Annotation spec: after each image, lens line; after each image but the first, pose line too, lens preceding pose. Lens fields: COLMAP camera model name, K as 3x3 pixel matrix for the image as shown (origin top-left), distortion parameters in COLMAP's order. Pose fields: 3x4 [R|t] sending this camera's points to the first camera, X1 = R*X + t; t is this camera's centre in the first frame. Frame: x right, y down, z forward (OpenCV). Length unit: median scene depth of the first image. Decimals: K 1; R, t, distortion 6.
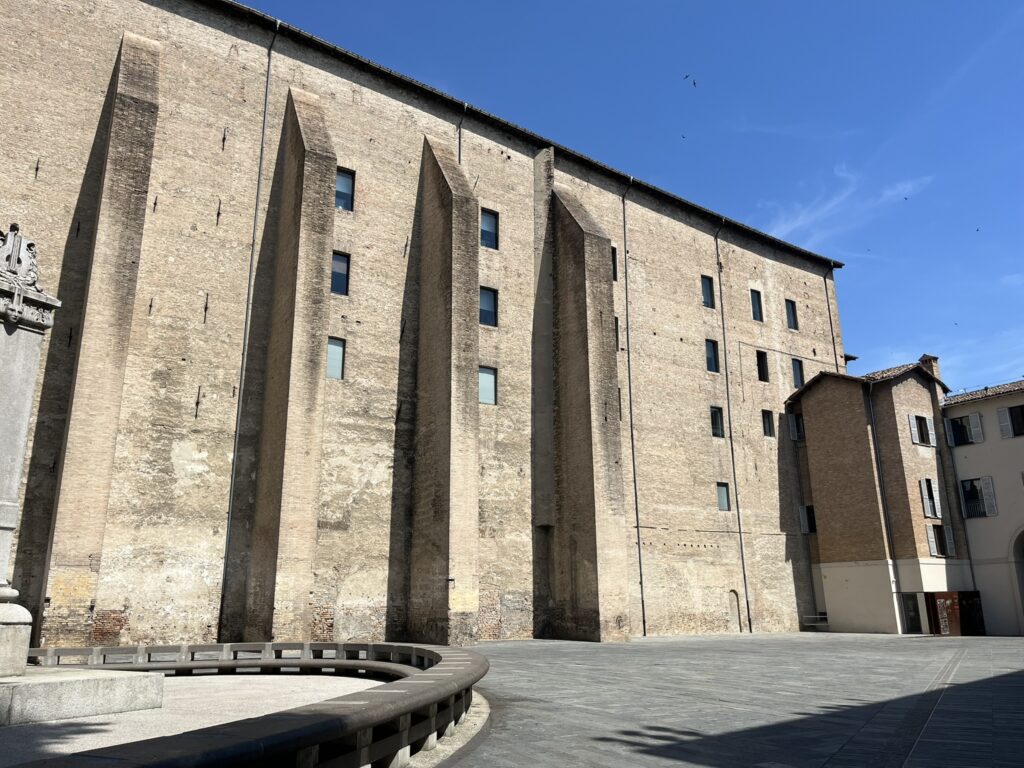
lens RADIAL K [[788.8, 0, 511.5], [0, 788.8, 381.9], [0, 0, 1]] dist [-0.030200, -0.013012]
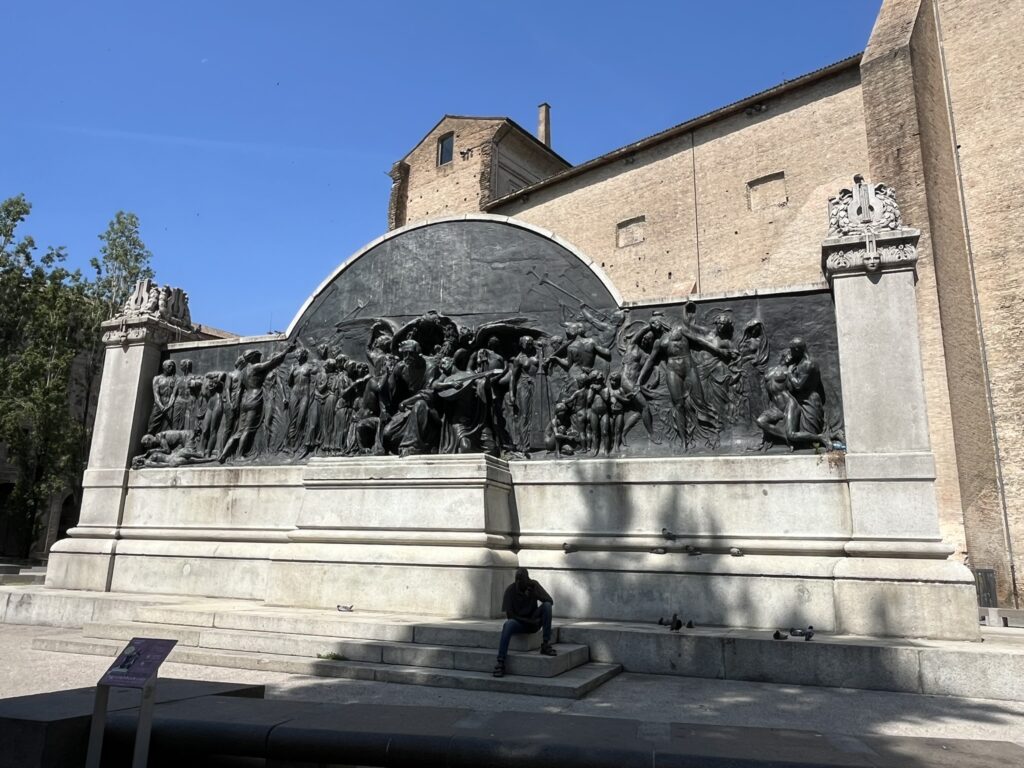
lens RADIAL K [[742.4, 0, 515.5], [0, 742.4, 380.8], [0, 0, 1]] dist [-0.002618, 0.004886]
pose [[0.164268, -0.206186, -0.964626, 0.142714], [0.241805, 0.956490, -0.163270, 0.094391], [0.956319, -0.206431, 0.206977, 0.340952]]
